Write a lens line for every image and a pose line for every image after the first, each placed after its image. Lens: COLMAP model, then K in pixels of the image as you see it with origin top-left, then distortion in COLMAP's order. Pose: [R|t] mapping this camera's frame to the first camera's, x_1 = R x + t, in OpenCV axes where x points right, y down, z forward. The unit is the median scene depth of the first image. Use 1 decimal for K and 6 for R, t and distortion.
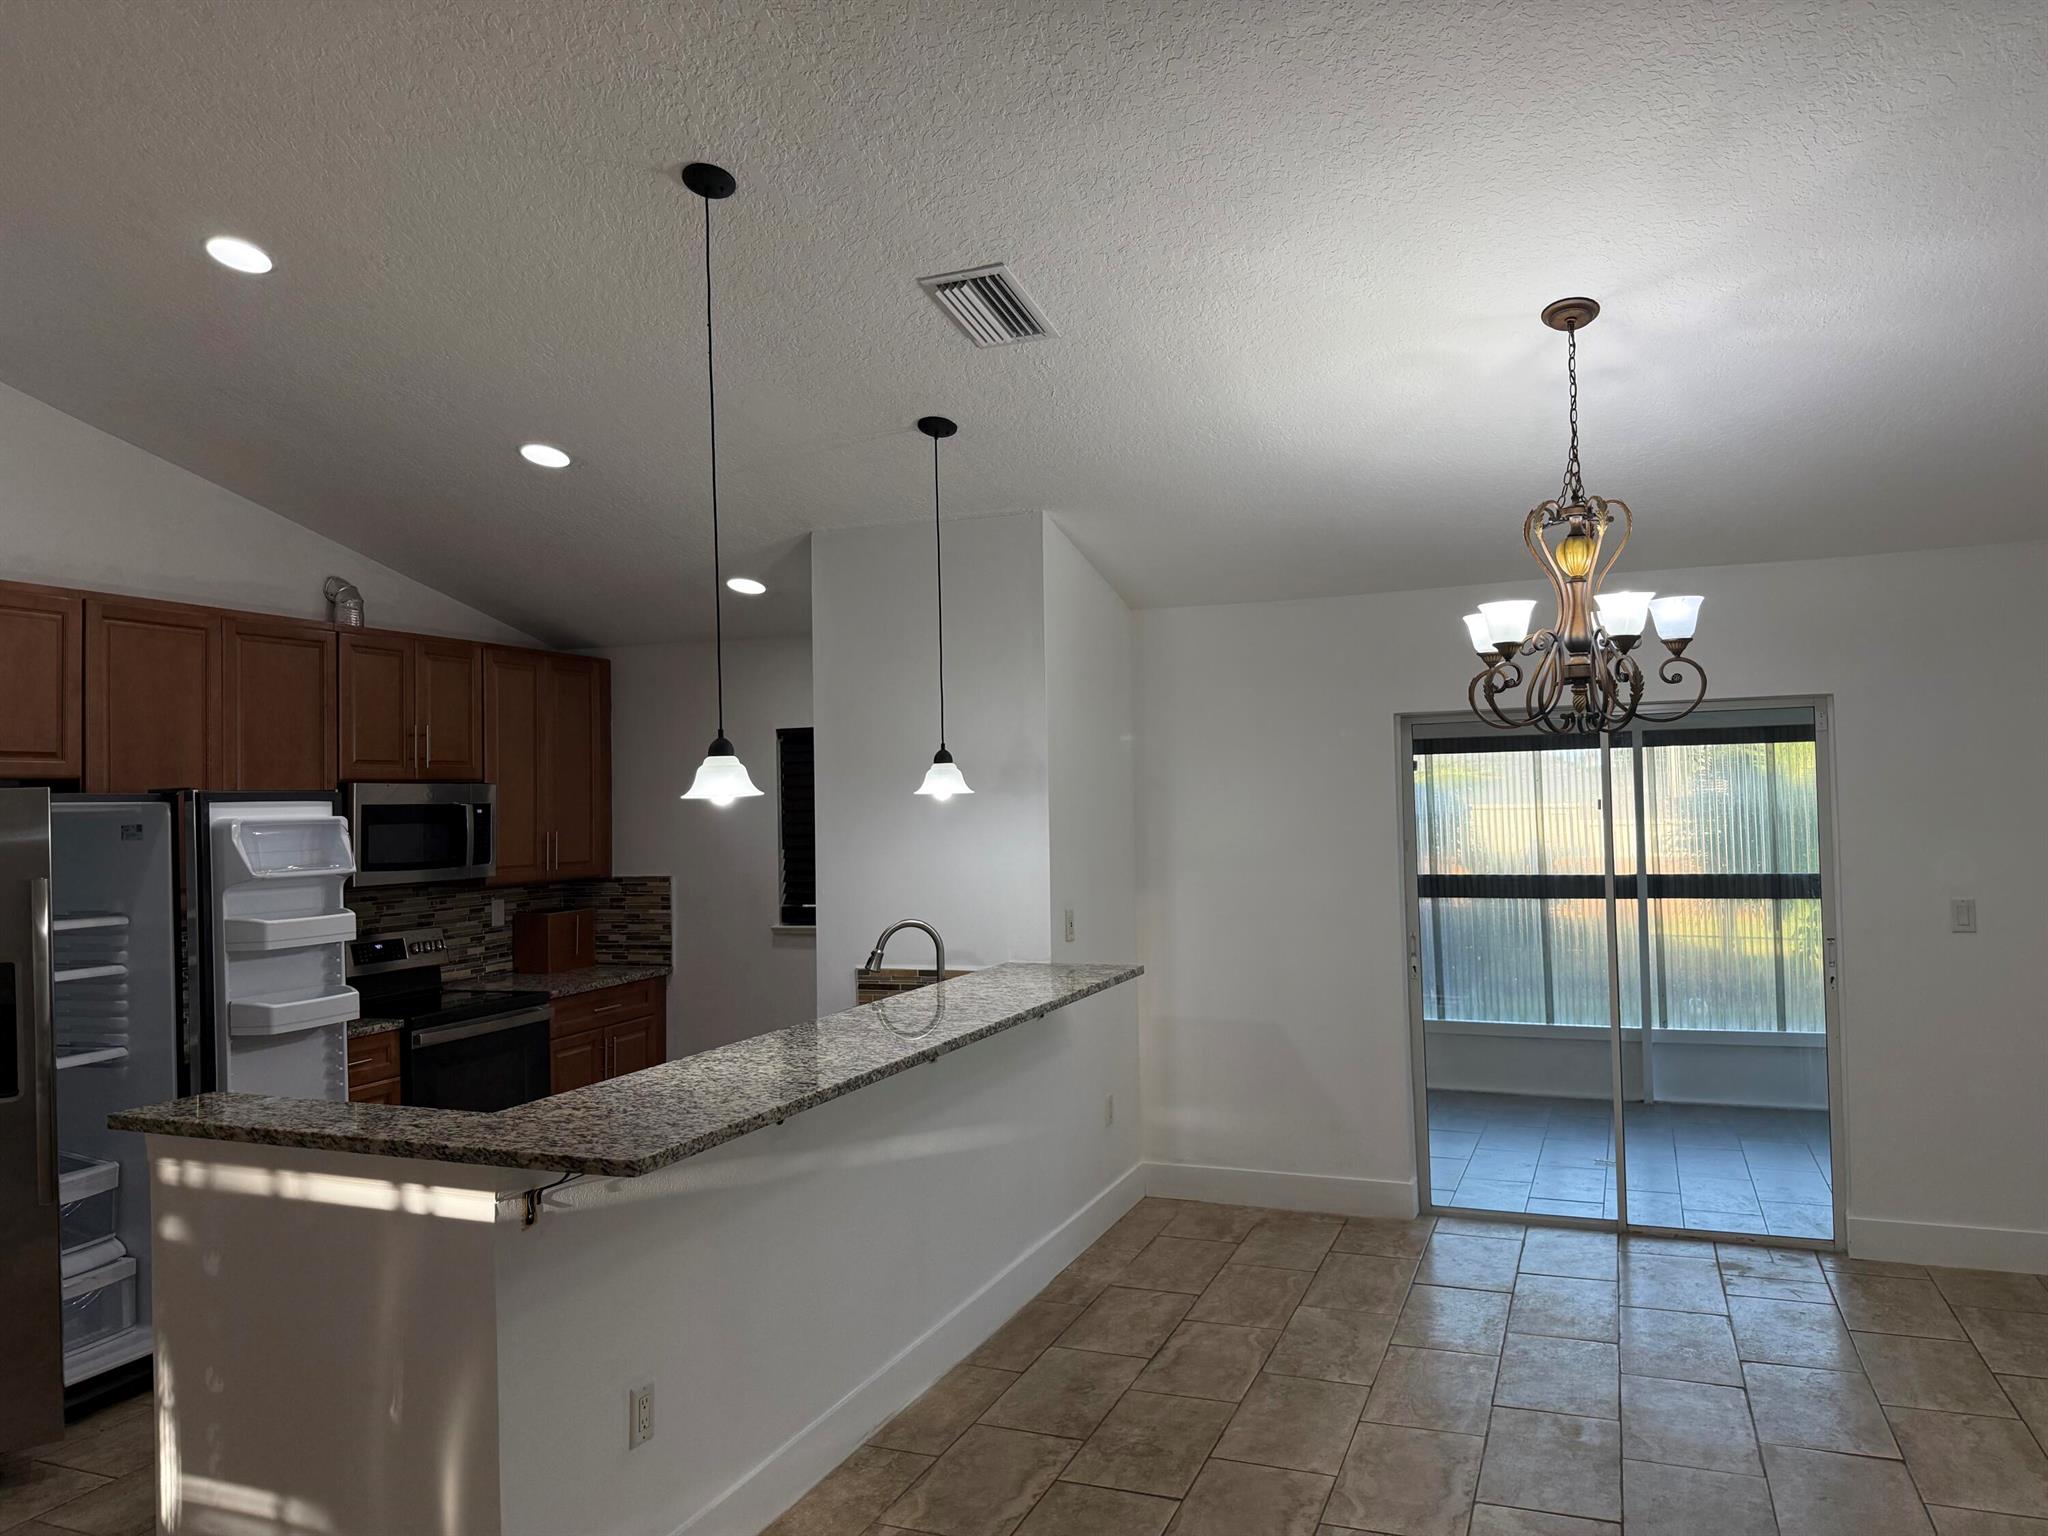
lens RADIAL K [[1434.2, 0, 1057.7], [0, 1434.2, 753.0], [0, 0, 1]] dist [0.049935, -0.060751]
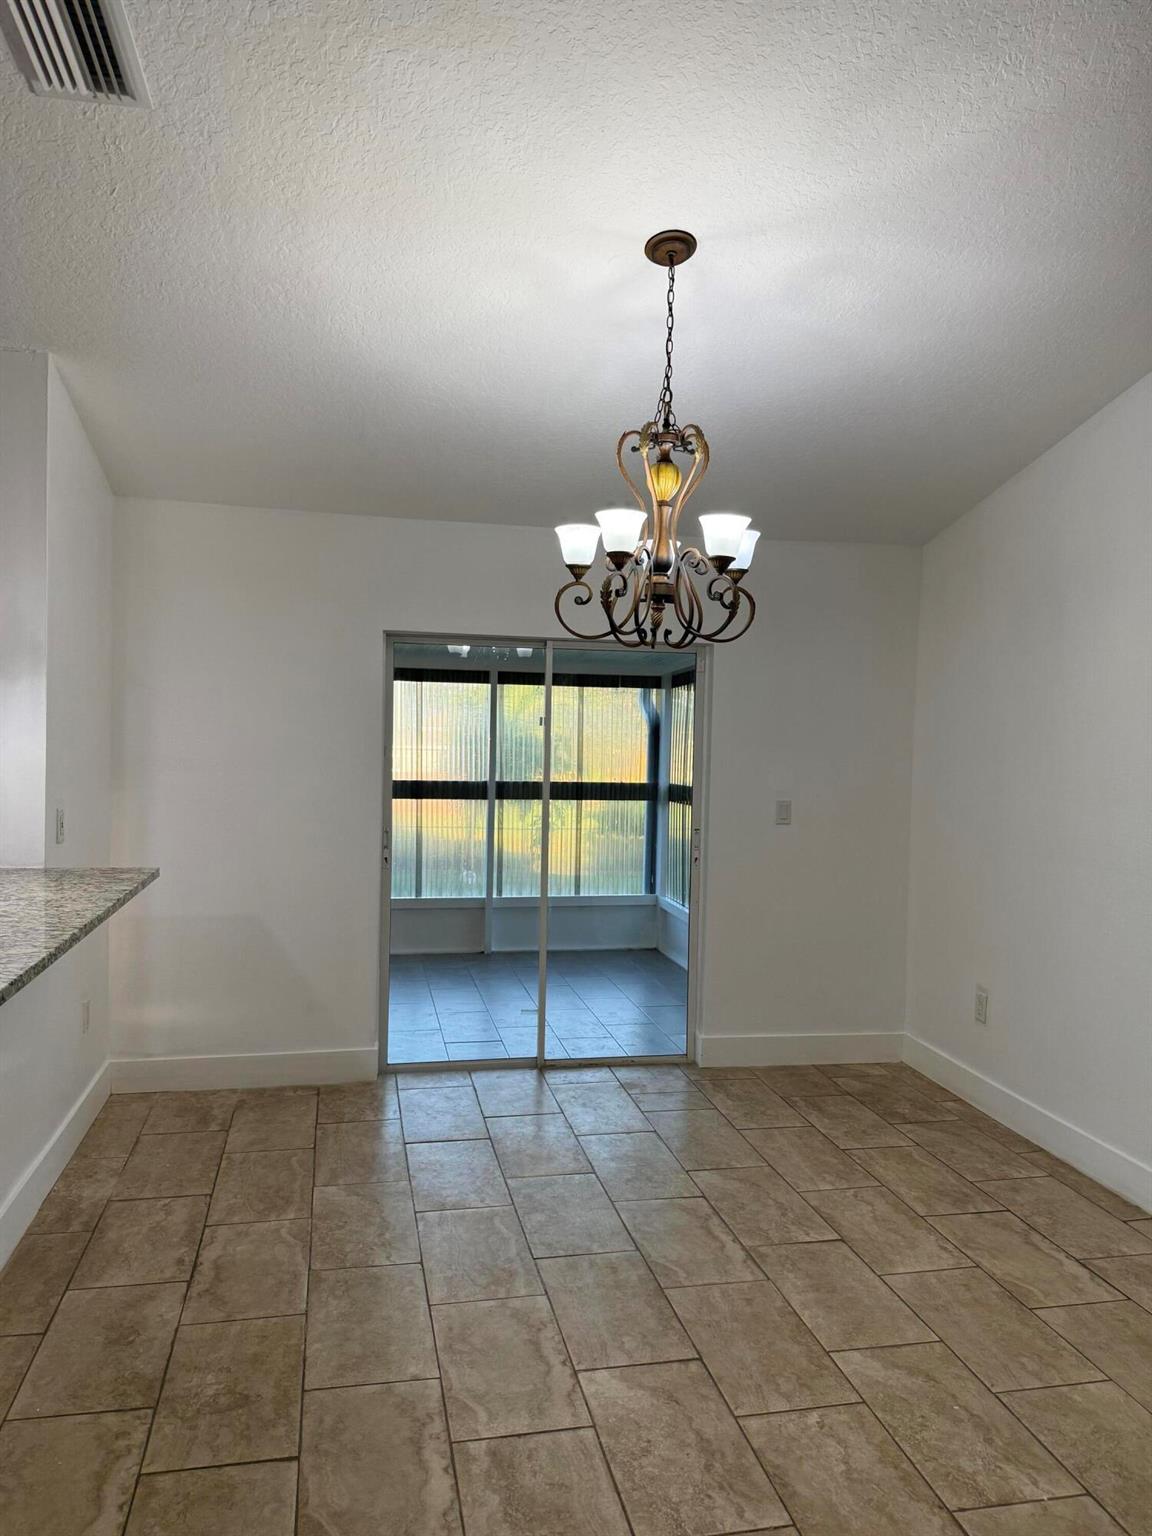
lens RADIAL K [[1075.7, 0, 568.8], [0, 1075.7, 779.2], [0, 0, 1]] dist [0.049935, -0.060751]
pose [[0.841215, 0.014656, 0.540501, -0.103781], [-0.059194, 0.996120, 0.065117, 0.028573], [-0.537450, -0.086772, 0.838819, 0.270336]]
